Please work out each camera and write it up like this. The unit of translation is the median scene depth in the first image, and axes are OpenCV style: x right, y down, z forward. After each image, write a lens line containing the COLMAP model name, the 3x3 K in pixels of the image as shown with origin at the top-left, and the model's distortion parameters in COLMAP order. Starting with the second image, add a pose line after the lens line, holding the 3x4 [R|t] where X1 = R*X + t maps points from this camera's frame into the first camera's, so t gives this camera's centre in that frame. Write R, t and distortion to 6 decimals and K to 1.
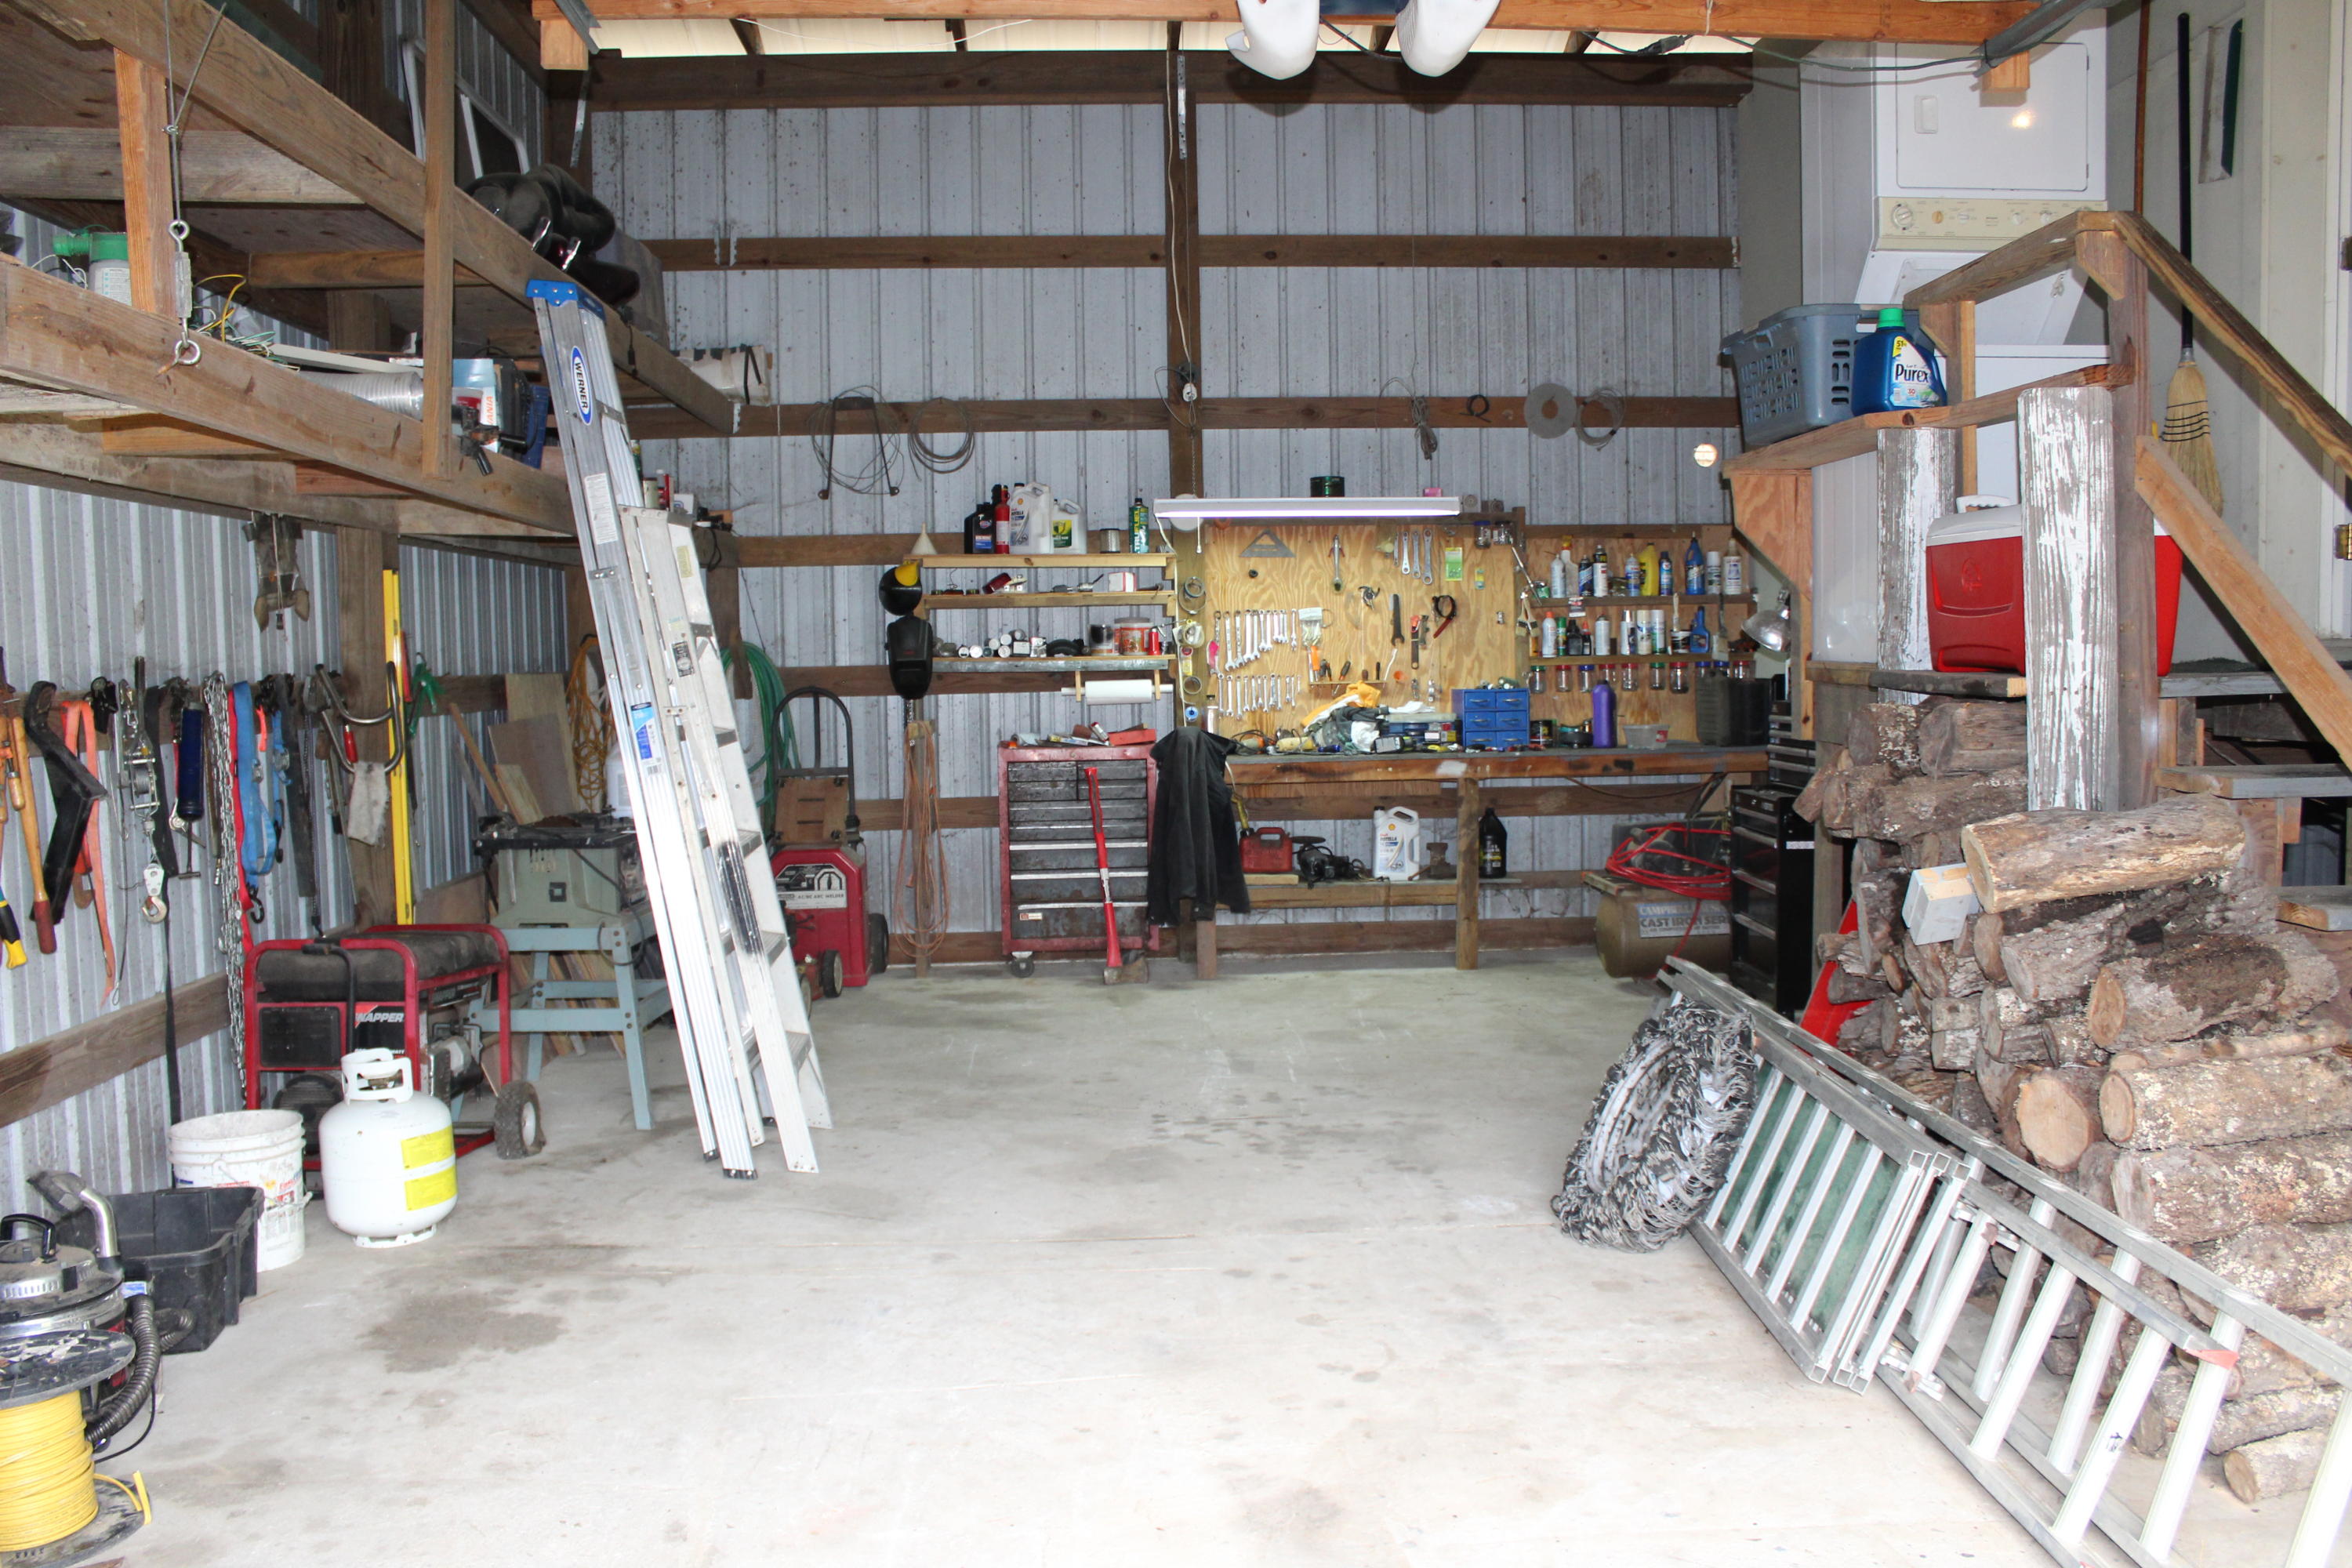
lens RADIAL K [[1966.4, 0, 1154.1], [0, 1966.4, 801.4], [0, 0, 1]] dist [-0.165787, 0.145527]
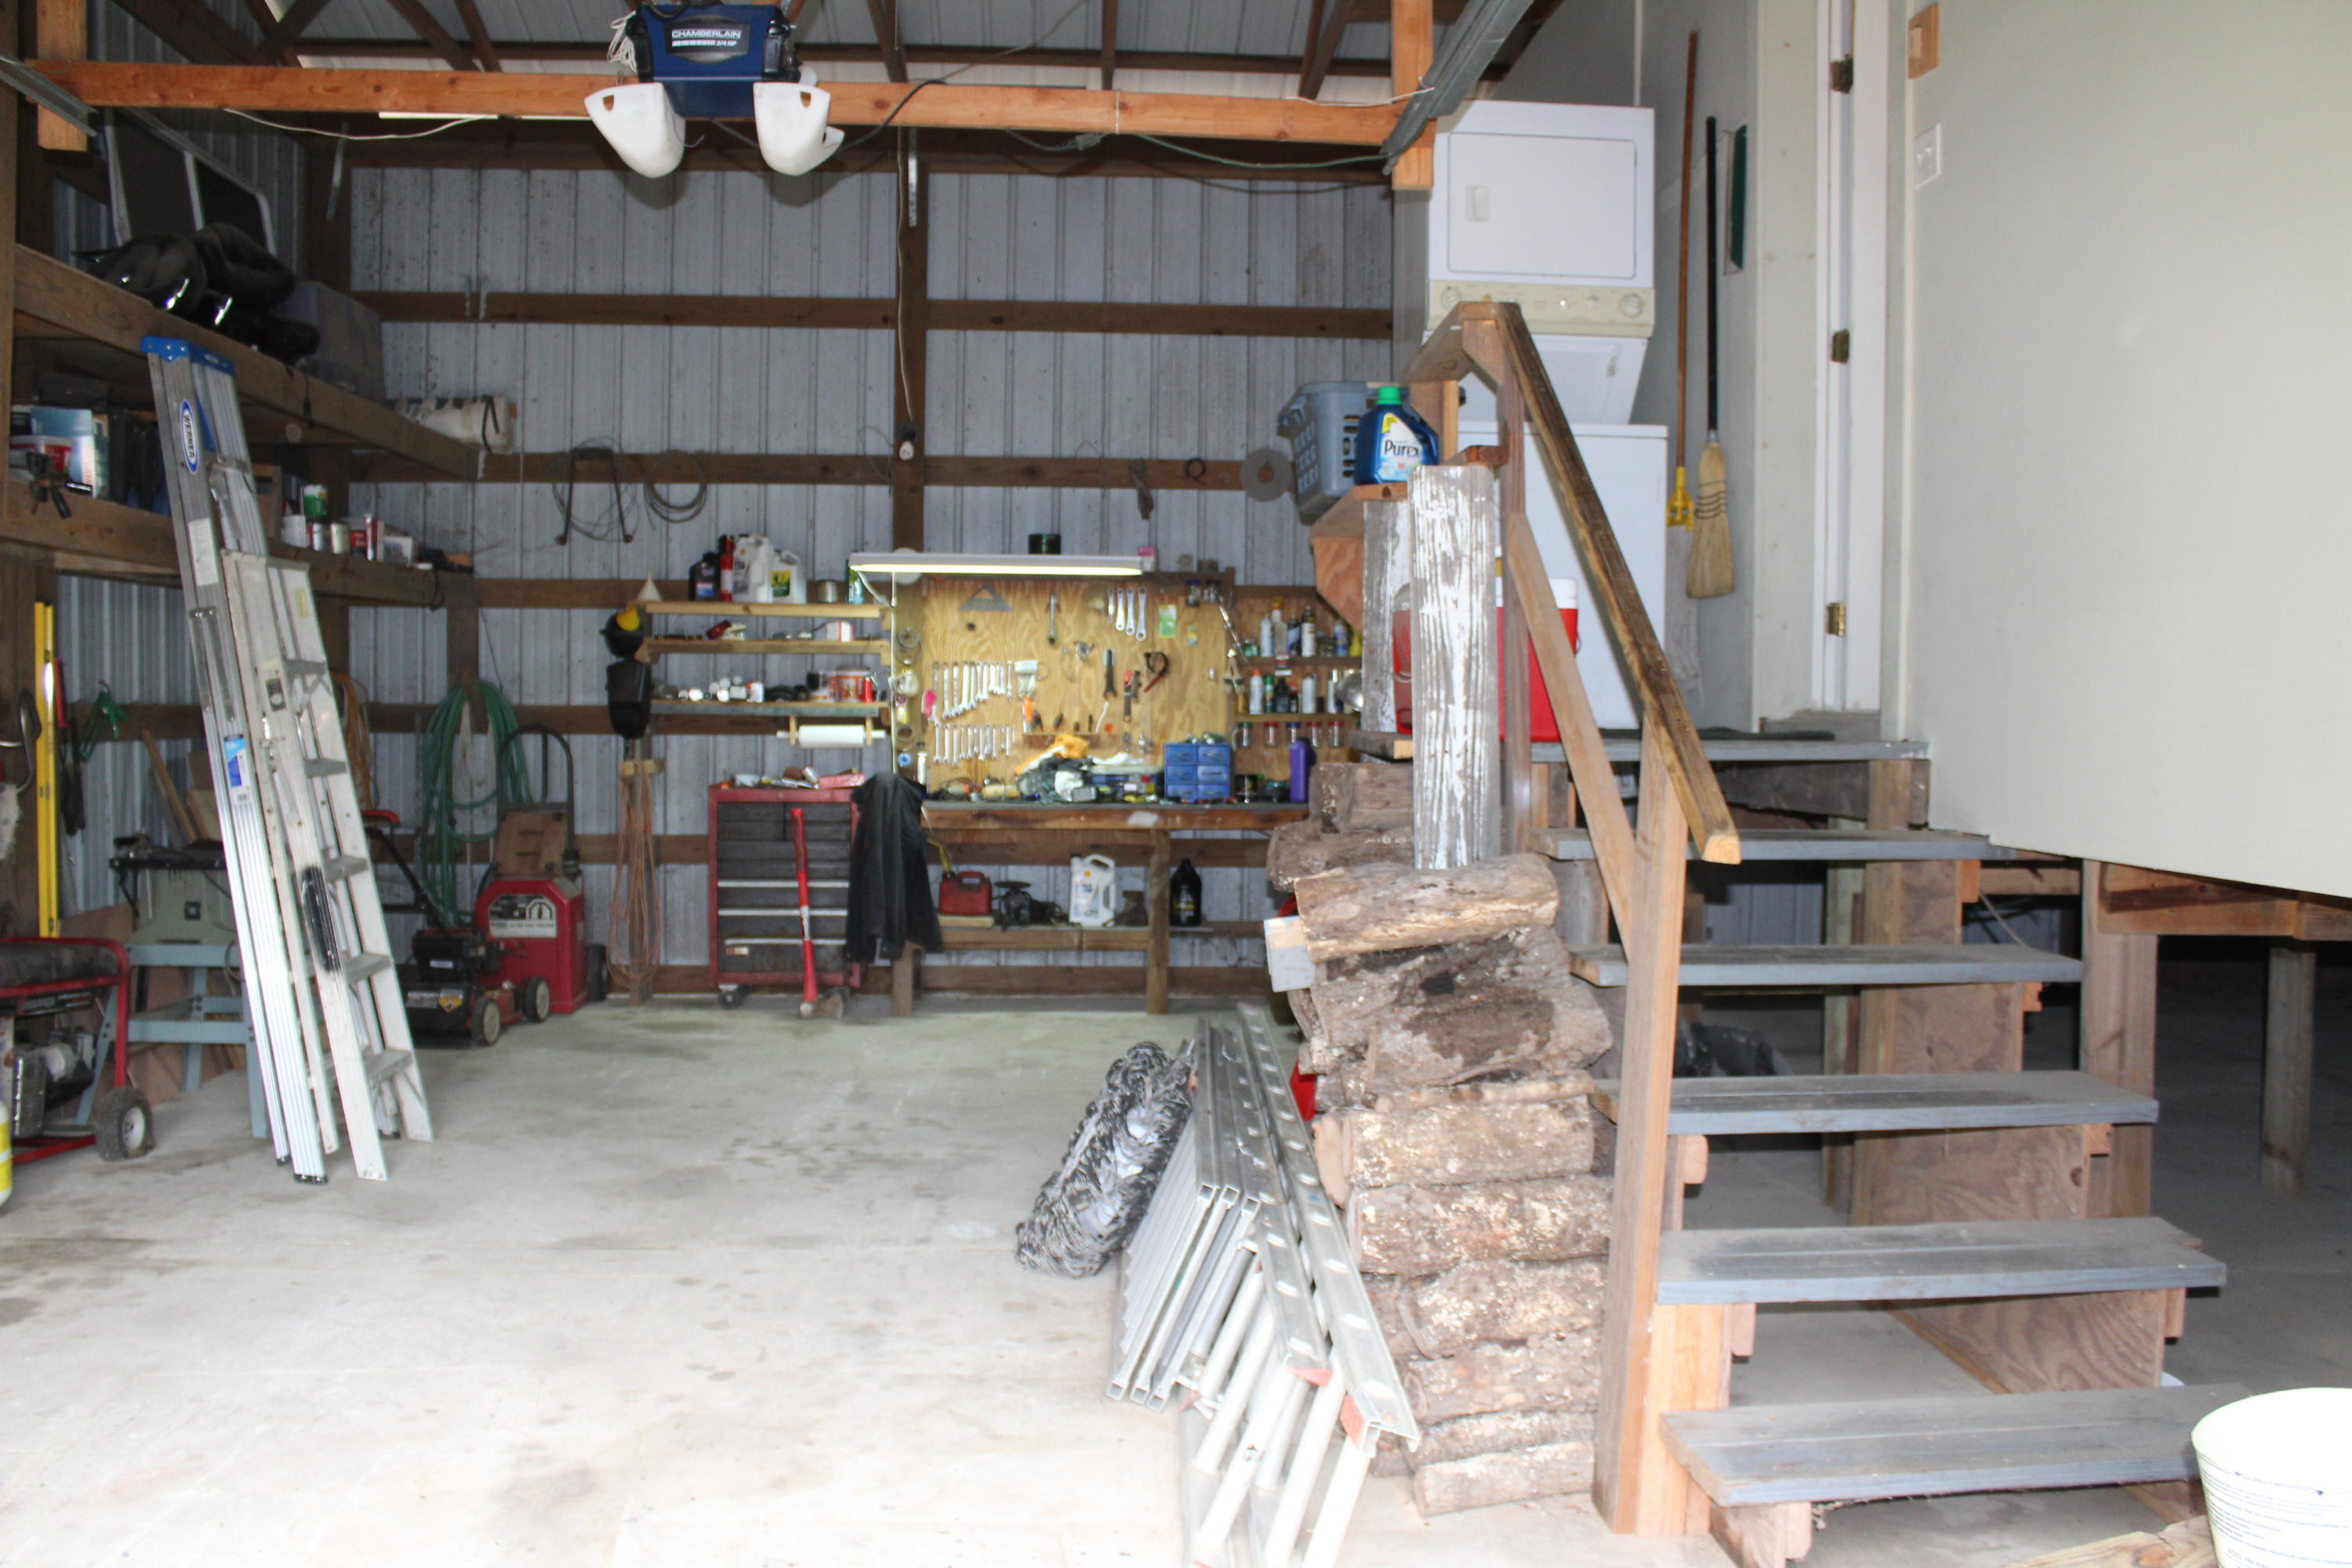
lens RADIAL K [[1966.4, 0, 1188.4], [0, 1966.4, 794.4], [0, 0, 1]] dist [-0.165787, 0.145527]
pose [[0.999421, 0.025912, 0.022049, 0.174376], [-0.025274, 0.999268, -0.028732, -0.000544], [-0.022777, 0.028158, 0.999344, -0.041906]]
